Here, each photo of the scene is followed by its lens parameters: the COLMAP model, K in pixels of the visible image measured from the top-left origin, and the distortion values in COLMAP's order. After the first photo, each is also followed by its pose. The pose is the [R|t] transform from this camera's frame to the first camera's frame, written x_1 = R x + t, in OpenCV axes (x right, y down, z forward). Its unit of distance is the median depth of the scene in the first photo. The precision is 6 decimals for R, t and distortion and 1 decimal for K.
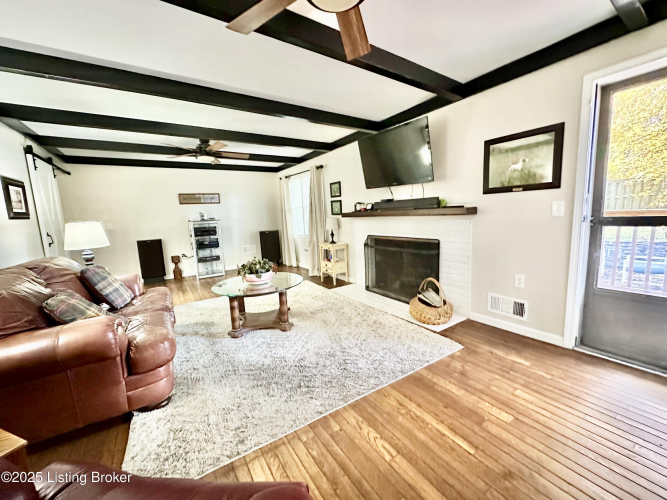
lens RADIAL K [[266.1, 0, 332.4], [0, 266.1, 249.6], [0, 0, 1]] dist [-0.002293, -0.000203]
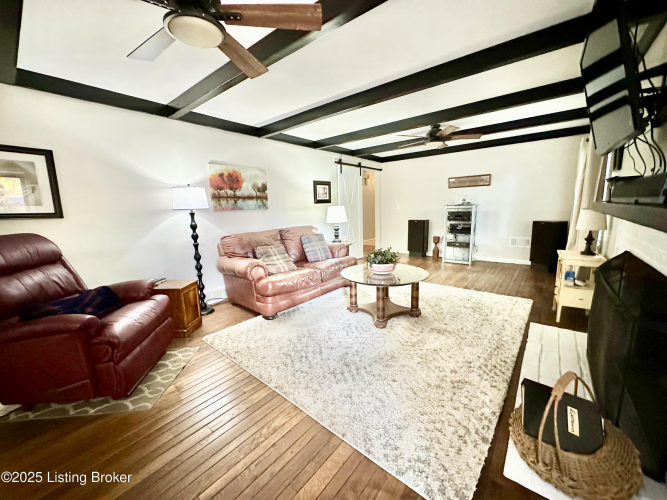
lens RADIAL K [[266.1, 0, 332.1], [0, 266.1, 249.1], [0, 0, 1]] dist [-0.002293, -0.000203]
pose [[0.297639, 0.189519, -0.935678, 0.415871], [-0.110978, 0.980322, 0.163259, -0.074932], [0.948206, 0.055248, 0.312814, 0.341984]]
